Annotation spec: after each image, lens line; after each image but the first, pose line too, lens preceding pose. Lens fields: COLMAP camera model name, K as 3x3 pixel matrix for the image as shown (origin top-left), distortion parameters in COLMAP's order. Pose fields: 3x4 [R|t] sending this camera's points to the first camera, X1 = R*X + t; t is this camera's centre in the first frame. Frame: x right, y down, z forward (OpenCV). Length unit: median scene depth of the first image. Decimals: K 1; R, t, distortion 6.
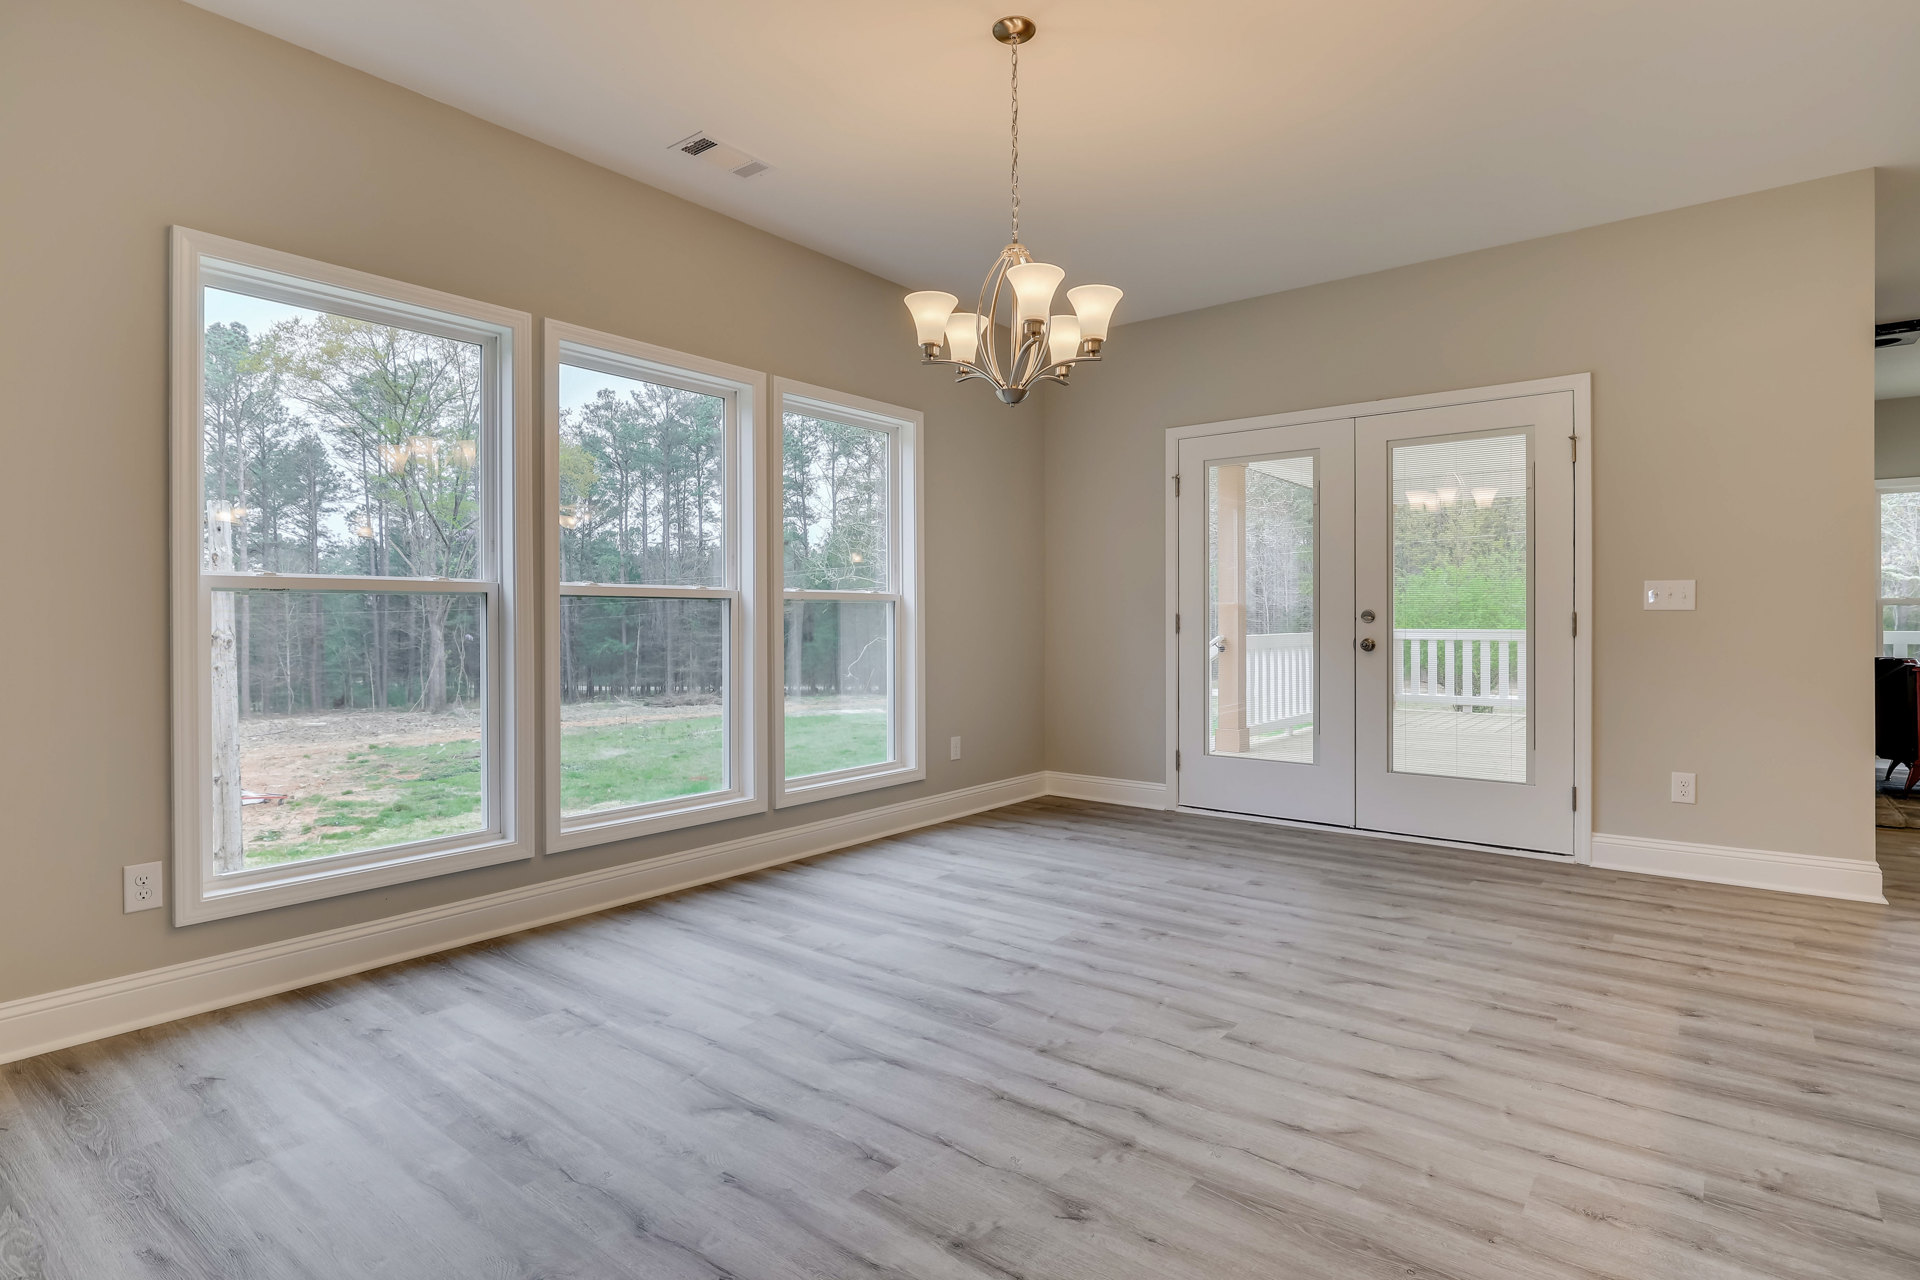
lens RADIAL K [[962.4, 0, 961.5], [0, 962.4, 636.6], [0, 0, 1]] dist [-0.013279, 0.003486]
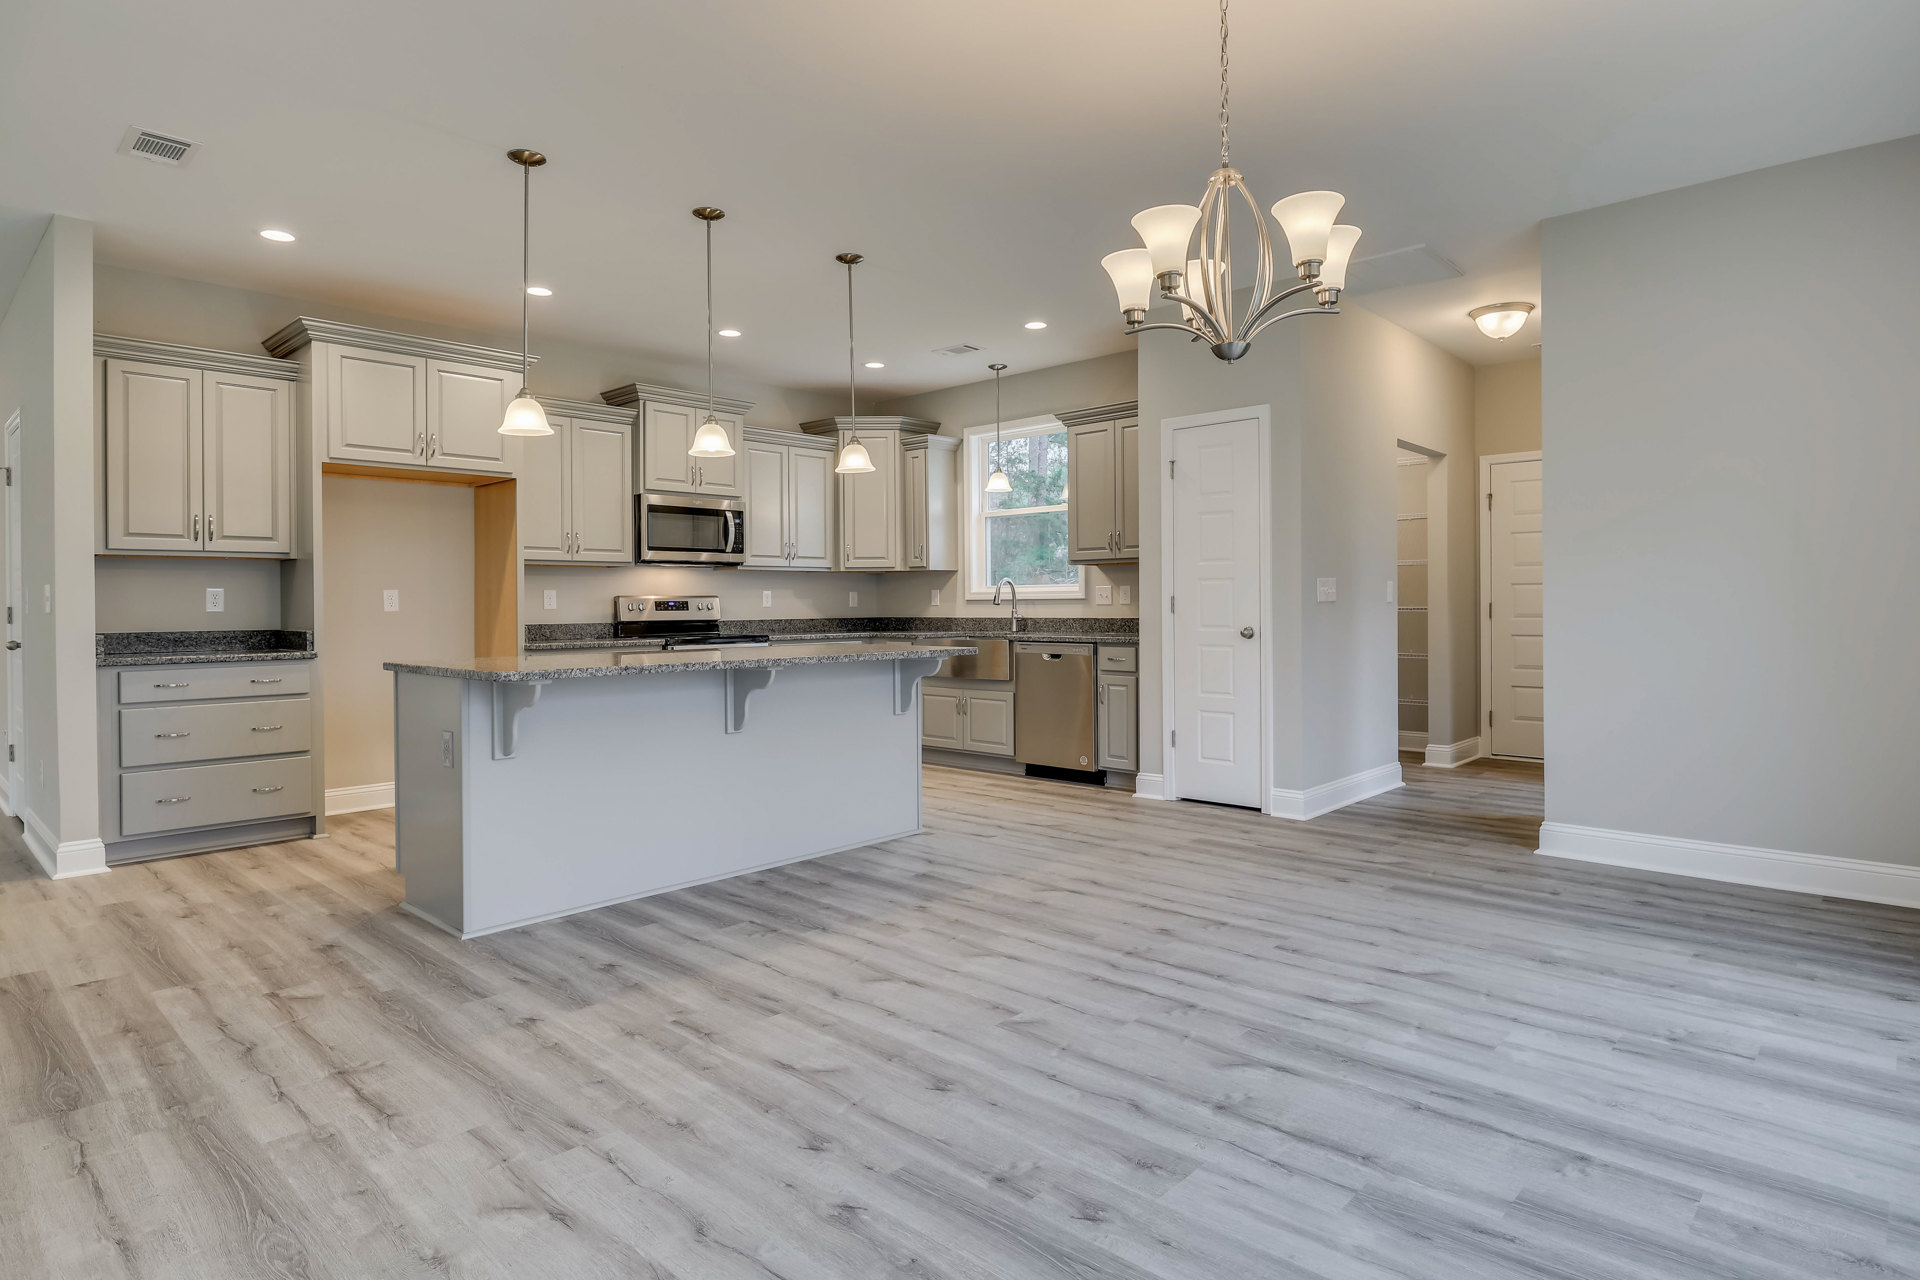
lens RADIAL K [[1081.2, 0, 973.6], [0, 1081.2, 597.0], [0, 0, 1]] dist [-0.015708, 0.003860]
pose [[-0.997860, 0.010496, 0.064537, 0.209783], [0.011357, 0.999851, 0.012994, -0.047053], [-0.064391, 0.013699, -0.997831, 1.887644]]
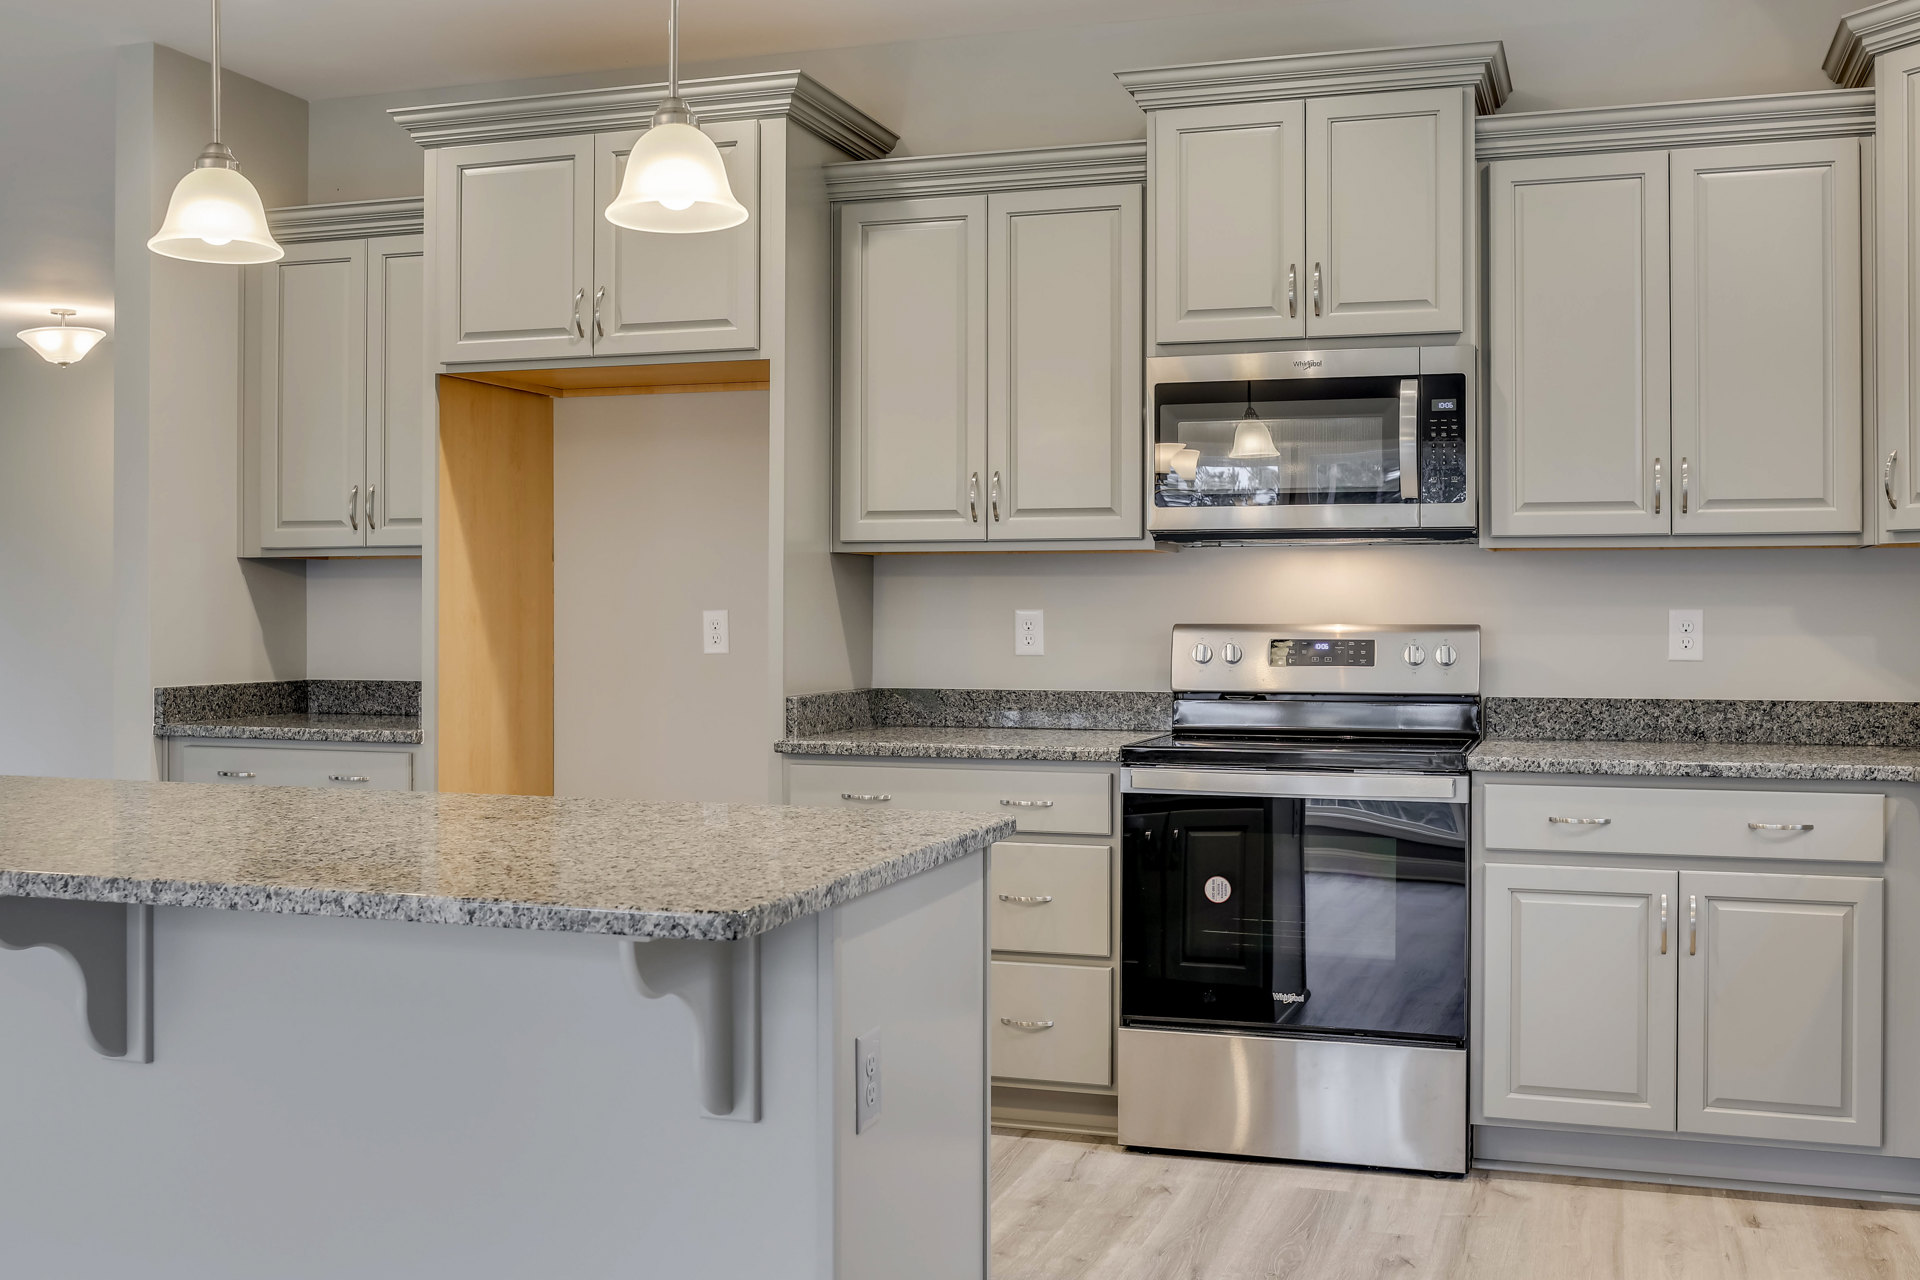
lens RADIAL K [[1925.0, 0, 974.0], [0, 1925.0, 635.1], [0, 0, 1]] dist [-0.035690, 0.000000]
pose [[-0.338961, -0.014029, 0.940696, -0.345762], [0.019800, 0.999561, 0.022042, -0.058174], [-0.940592, 0.026097, -0.338534, 0.291759]]
